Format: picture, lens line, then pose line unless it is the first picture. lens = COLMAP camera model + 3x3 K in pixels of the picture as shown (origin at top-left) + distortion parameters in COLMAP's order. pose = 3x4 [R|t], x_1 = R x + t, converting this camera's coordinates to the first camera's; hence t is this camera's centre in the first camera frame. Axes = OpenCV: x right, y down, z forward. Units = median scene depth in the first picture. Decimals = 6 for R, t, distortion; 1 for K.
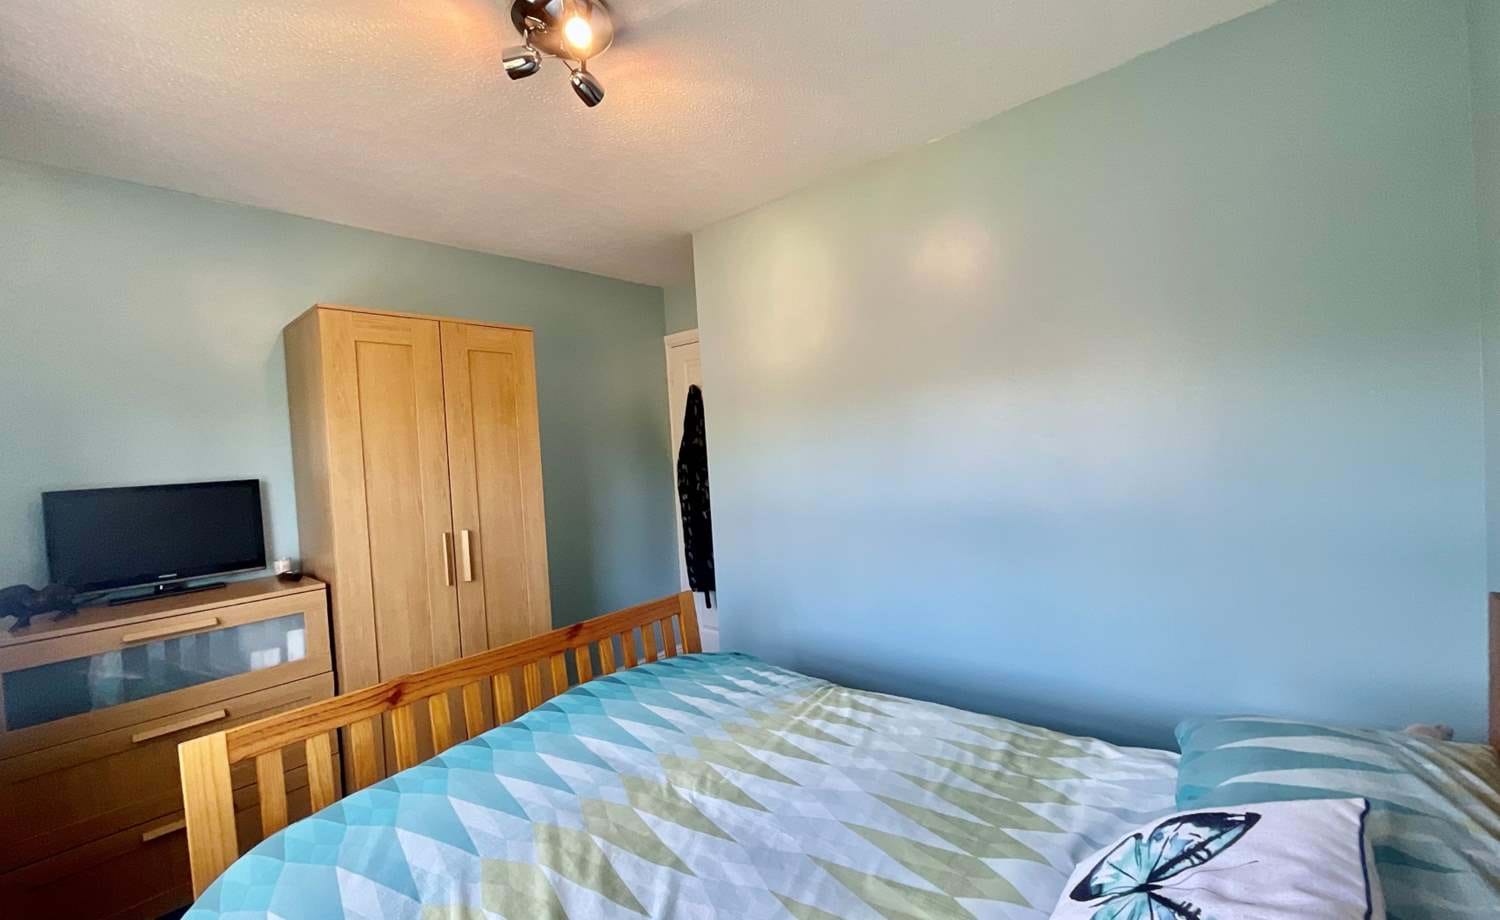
lens RADIAL K [[609.1, 0, 750.0], [0, 609.1, 460.0], [0, 0, 1]] dist [0.000217, 0.000271]
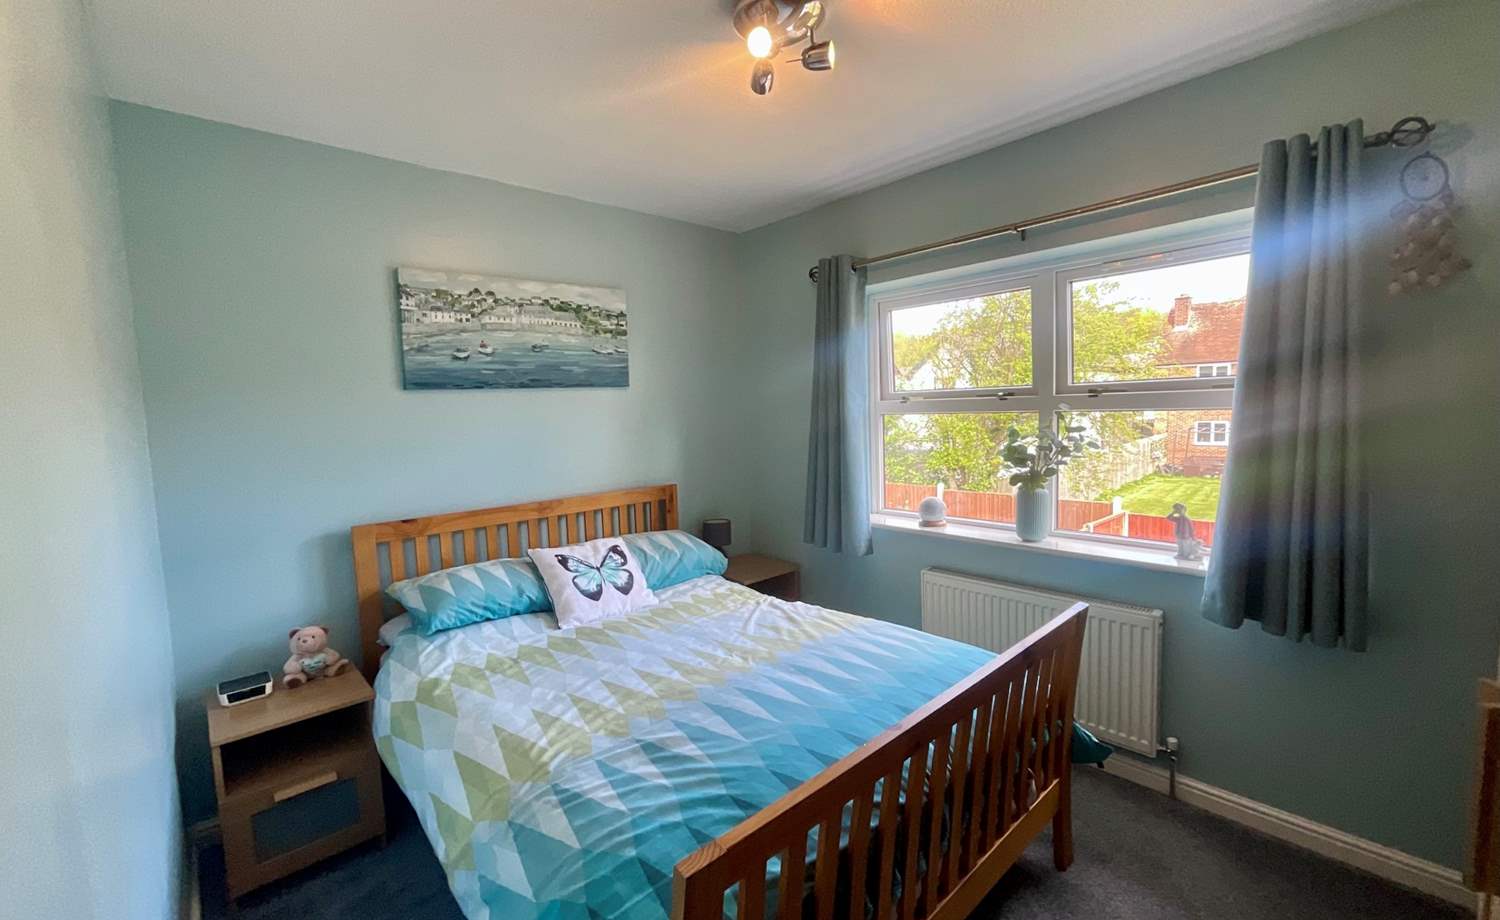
lens RADIAL K [[632.9, 0, 750.0], [0, 632.9, 460.0], [0, 0, 1]] dist [0.002197, 0.000597]
pose [[-0.987528, 0.085428, 0.132250, -0.302886], [0.099924, 0.989208, 0.107159, -0.073576], [-0.121668, 0.119037, -0.985407, 1.935509]]
